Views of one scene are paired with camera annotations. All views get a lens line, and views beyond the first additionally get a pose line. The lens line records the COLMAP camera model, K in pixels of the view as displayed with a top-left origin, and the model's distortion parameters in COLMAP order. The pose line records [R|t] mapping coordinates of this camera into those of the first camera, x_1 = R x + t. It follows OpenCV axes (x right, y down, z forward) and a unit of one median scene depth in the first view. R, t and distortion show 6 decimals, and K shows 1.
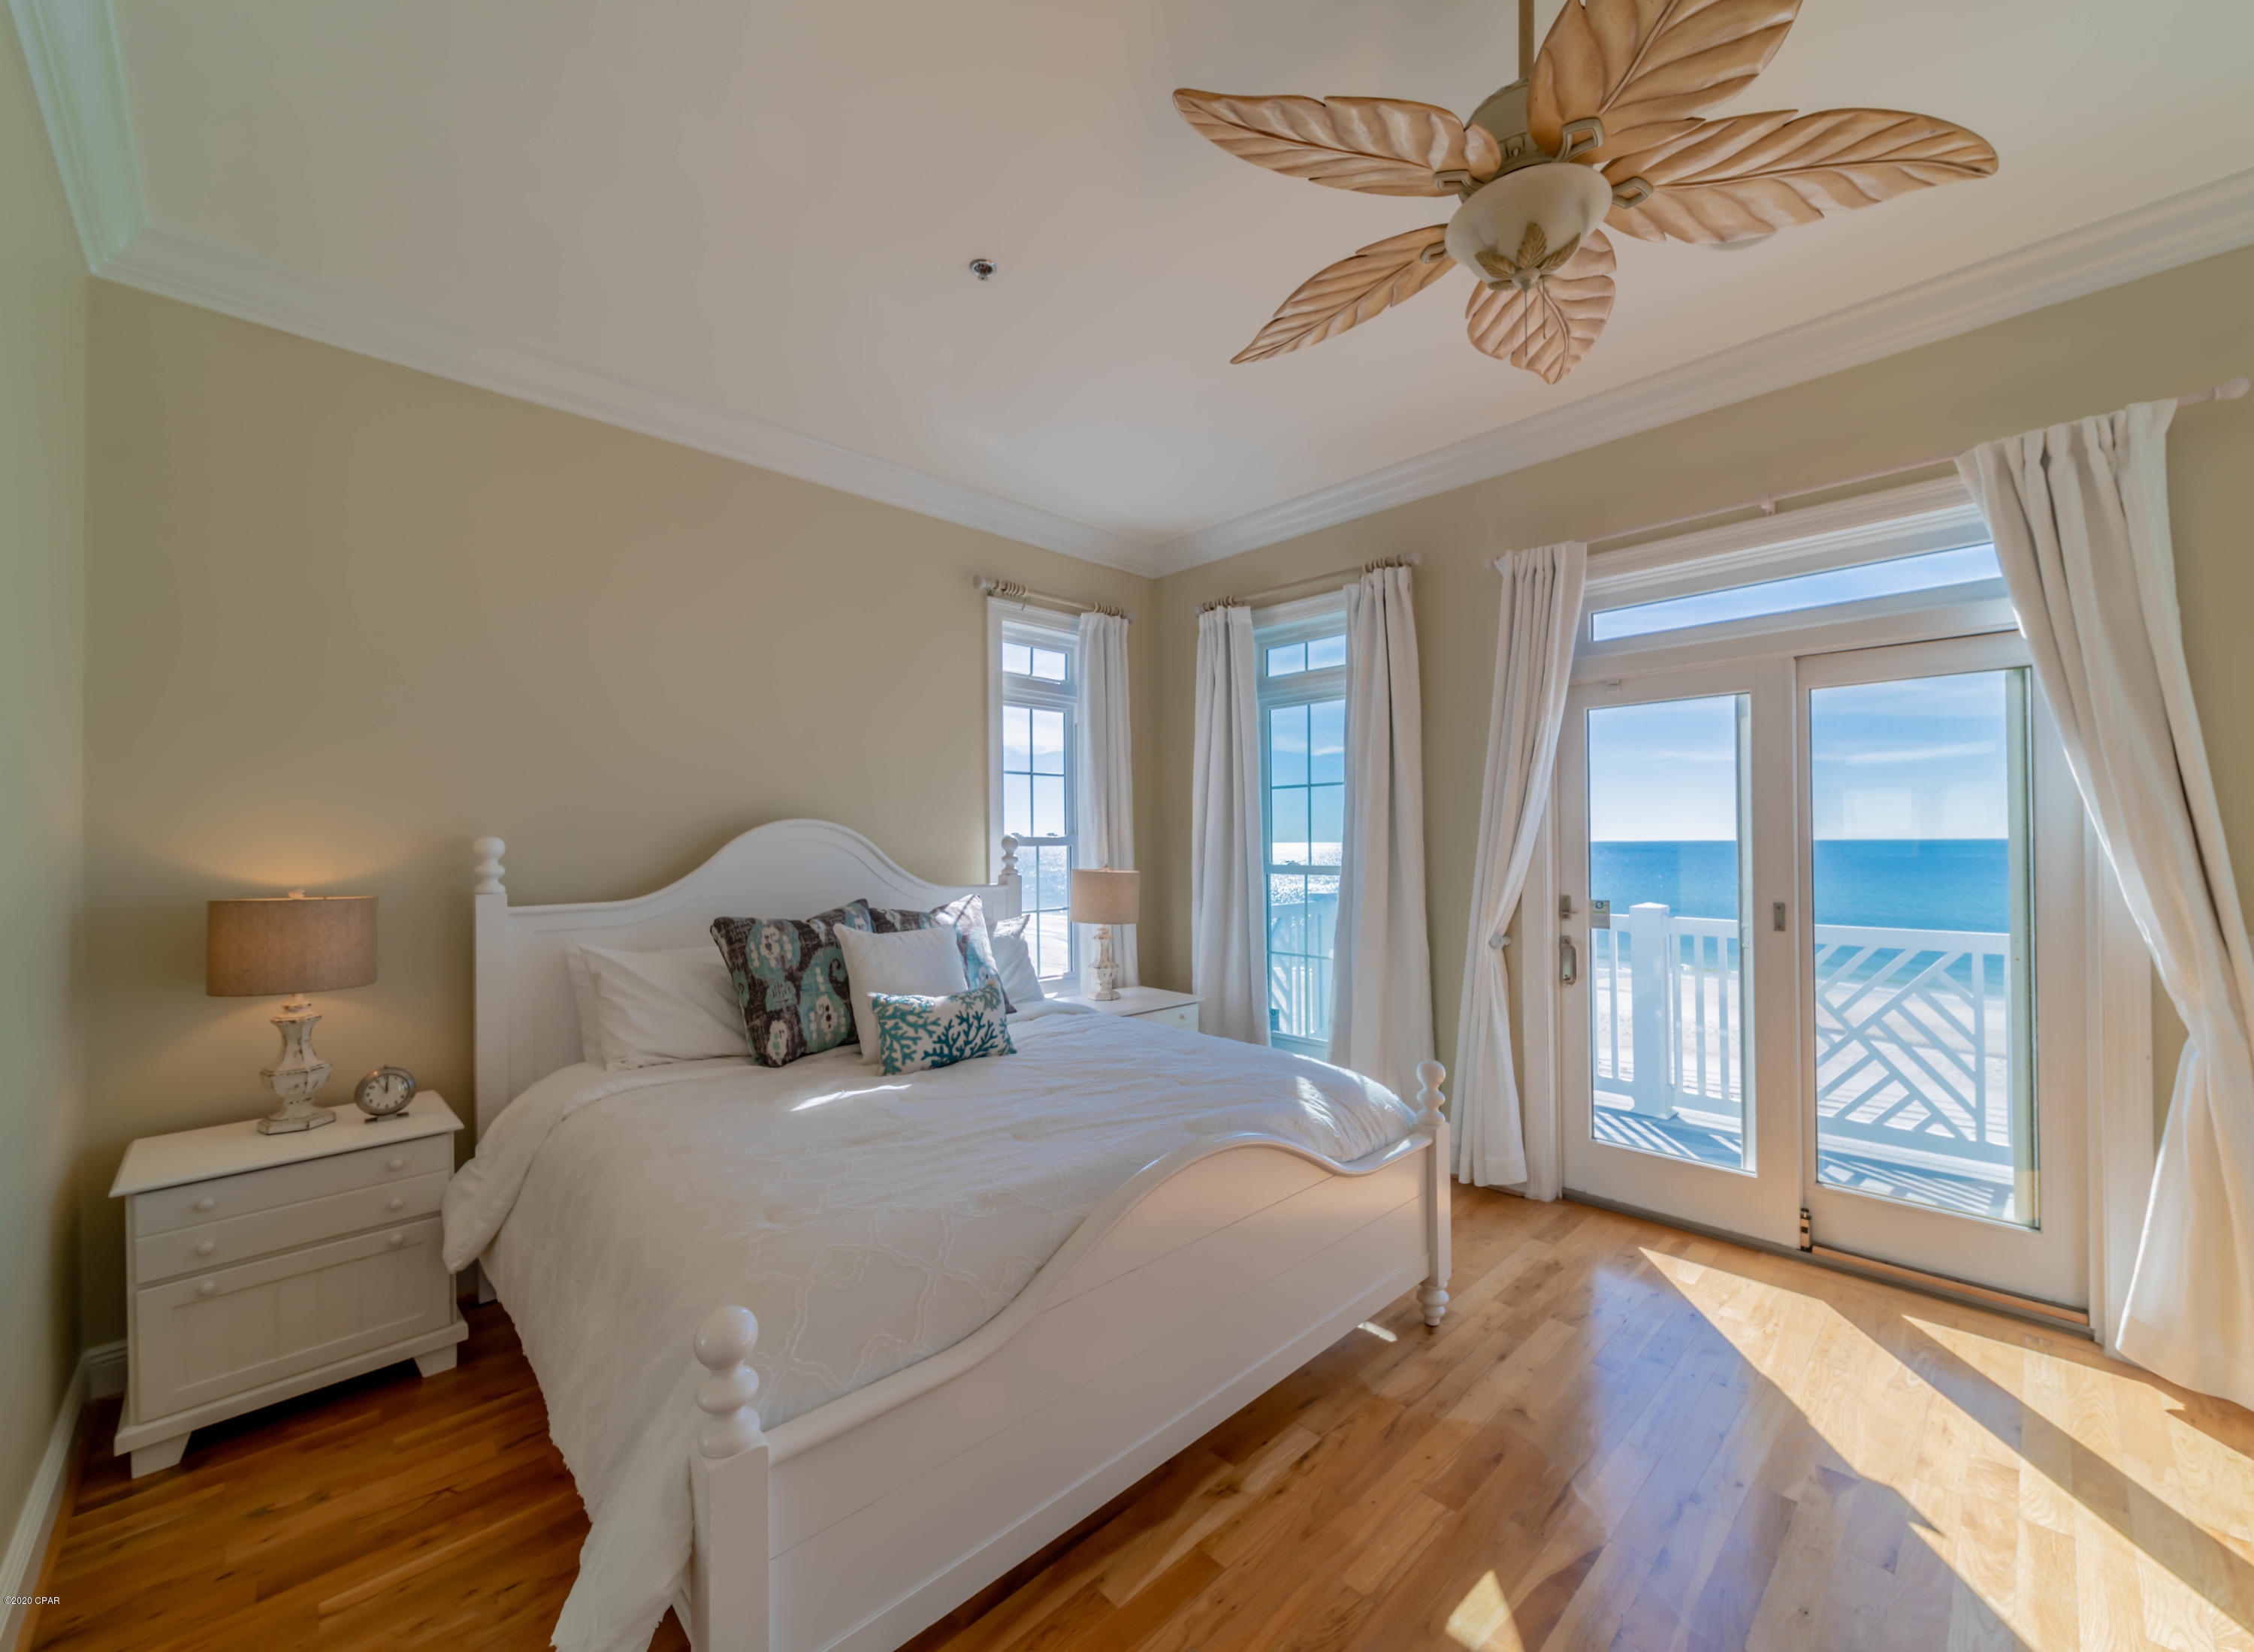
lens RADIAL K [[869.2, 0, 1147.4], [0, 869.2, 838.0], [0, 0, 1]] dist [0.000399, -0.000089]
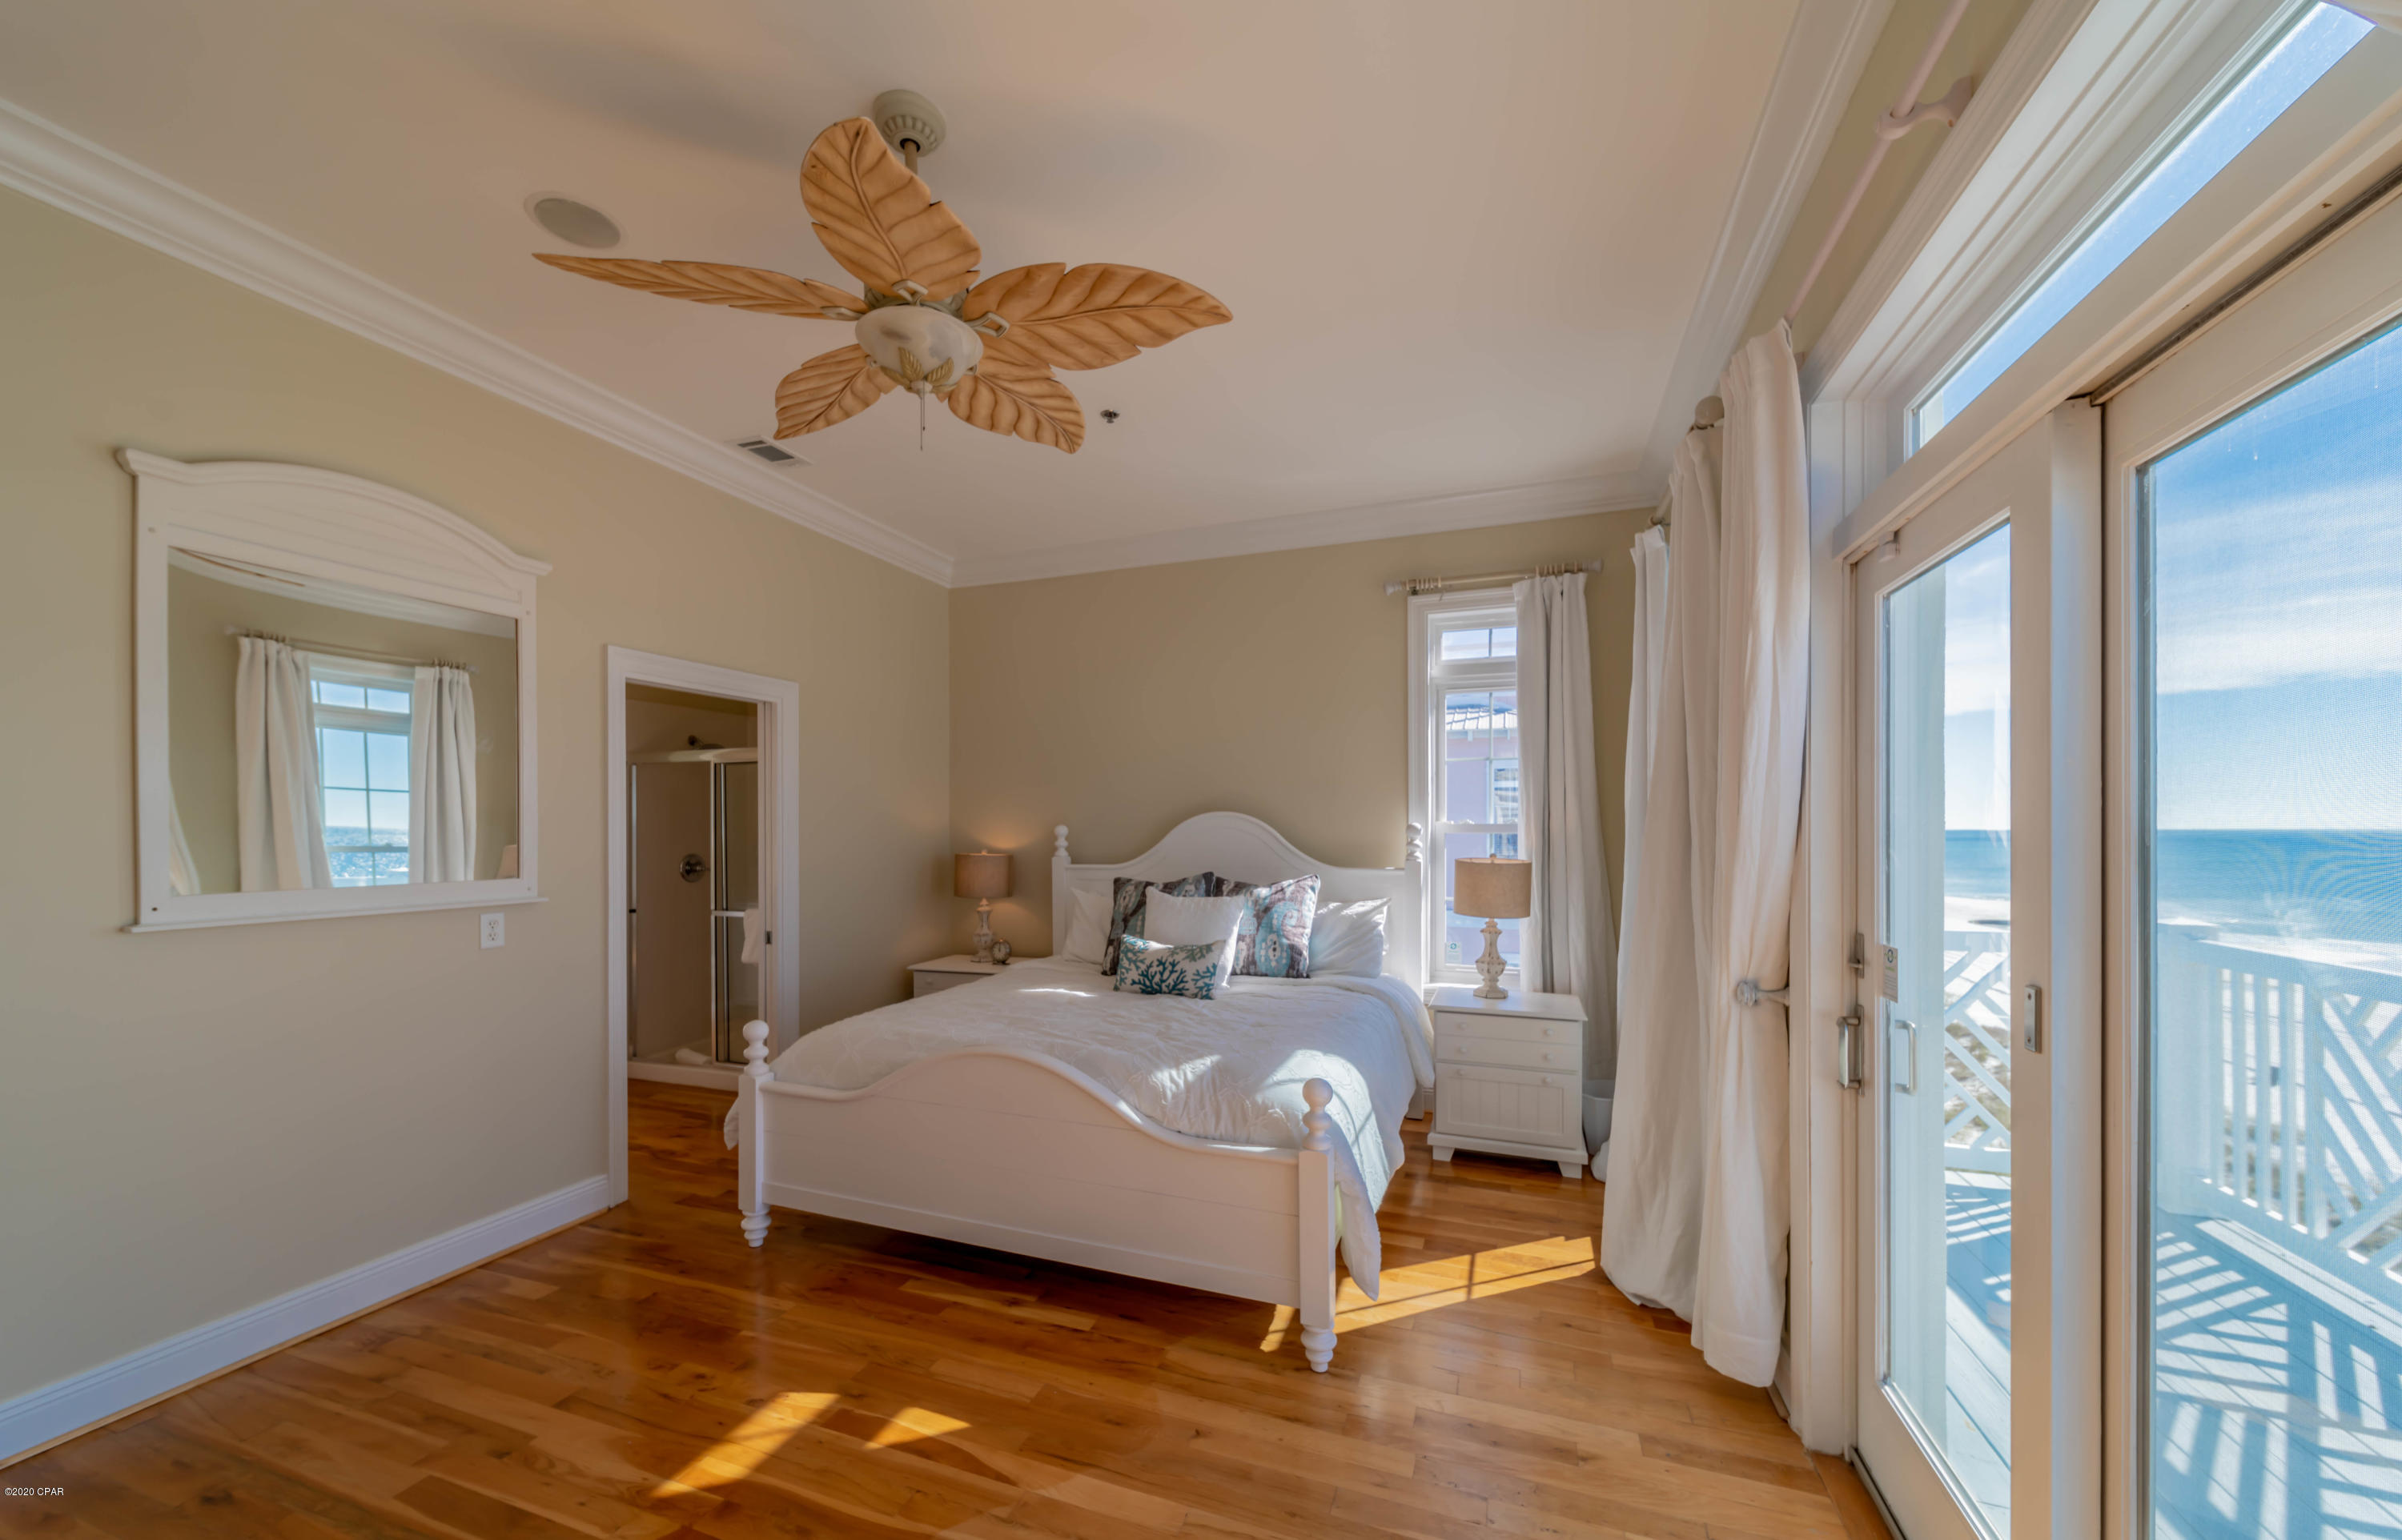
lens RADIAL K [[875.6, 0, 1205.0], [0, 875.6, 829.7], [0, 0, 1]] dist [0.002302, 0.000251]
pose [[0.430341, 0.007806, -0.902633, 0.951679], [0.006447, 0.999911, 0.011721, -0.011379], [0.902644, -0.010863, 0.430252, 0.442229]]
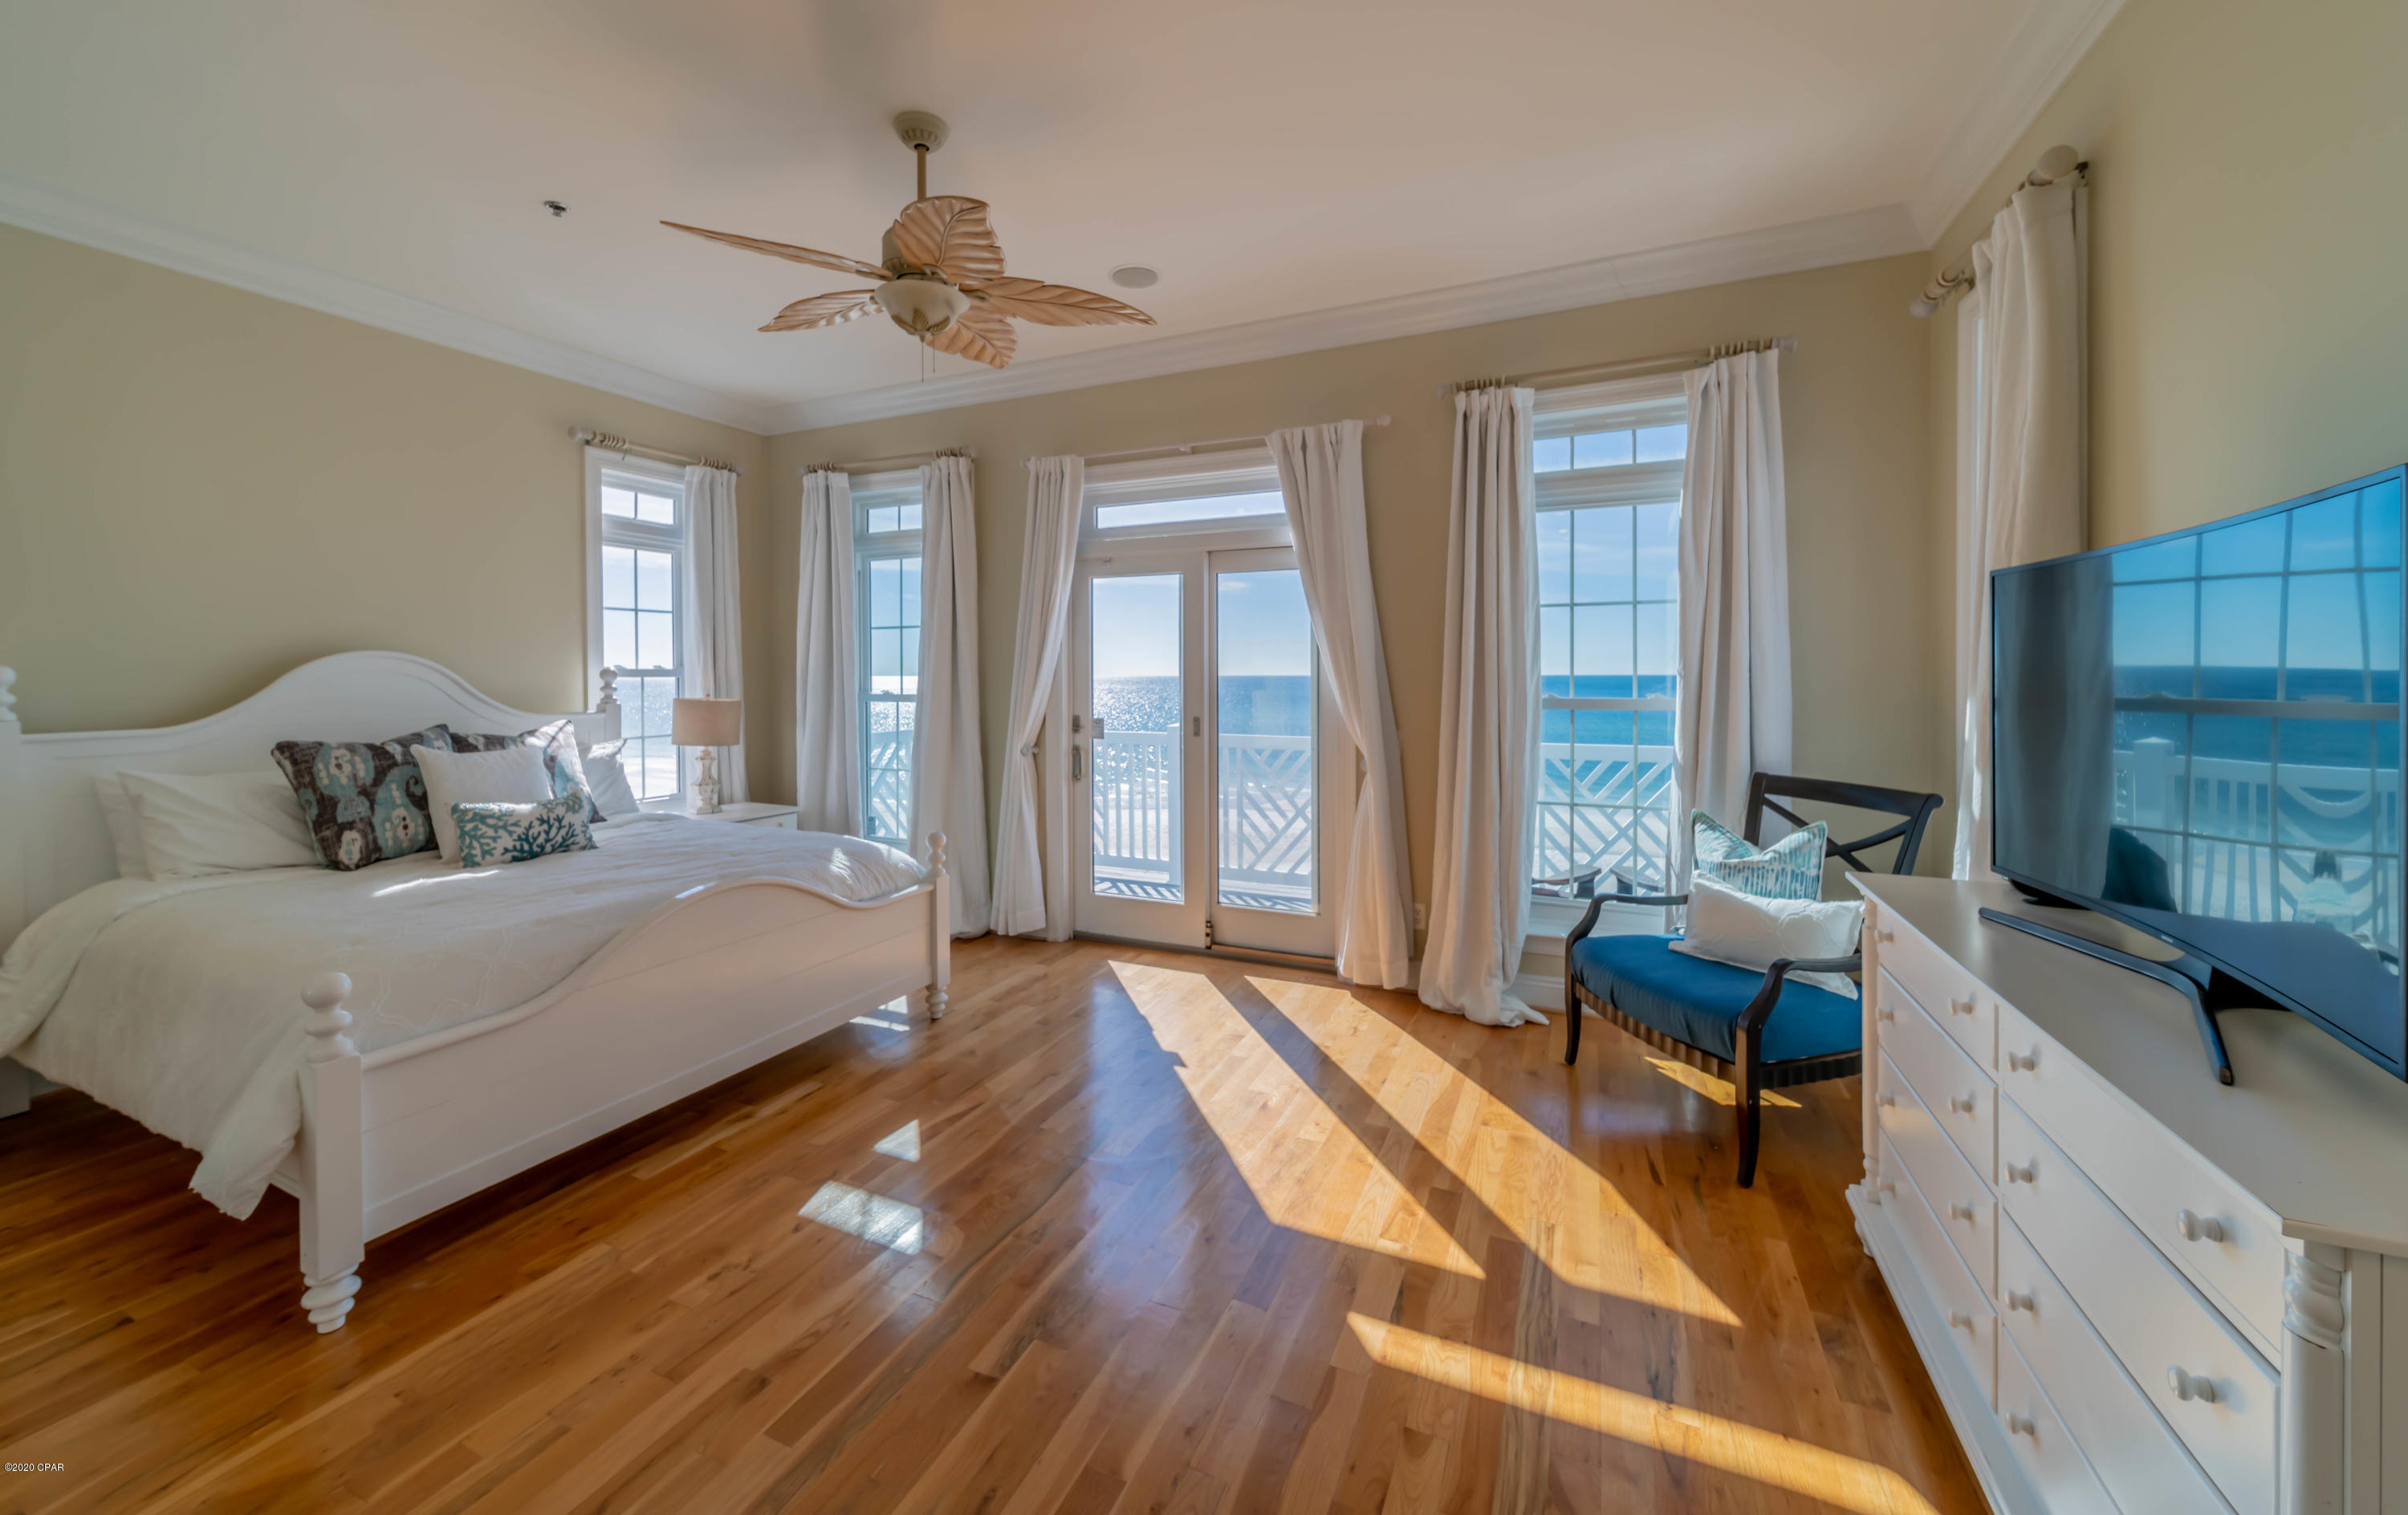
lens RADIAL K [[895.8, 0, 1164.4], [0, 895.8, 683.4], [0, 0, 1]] dist [0.001142, -0.001441]
pose [[0.938604, 0.001201, 0.344995, 0.151106], [-0.006169, 0.999892, 0.013303, -0.002599], [-0.344942, -0.014615, 0.938510, -0.414449]]
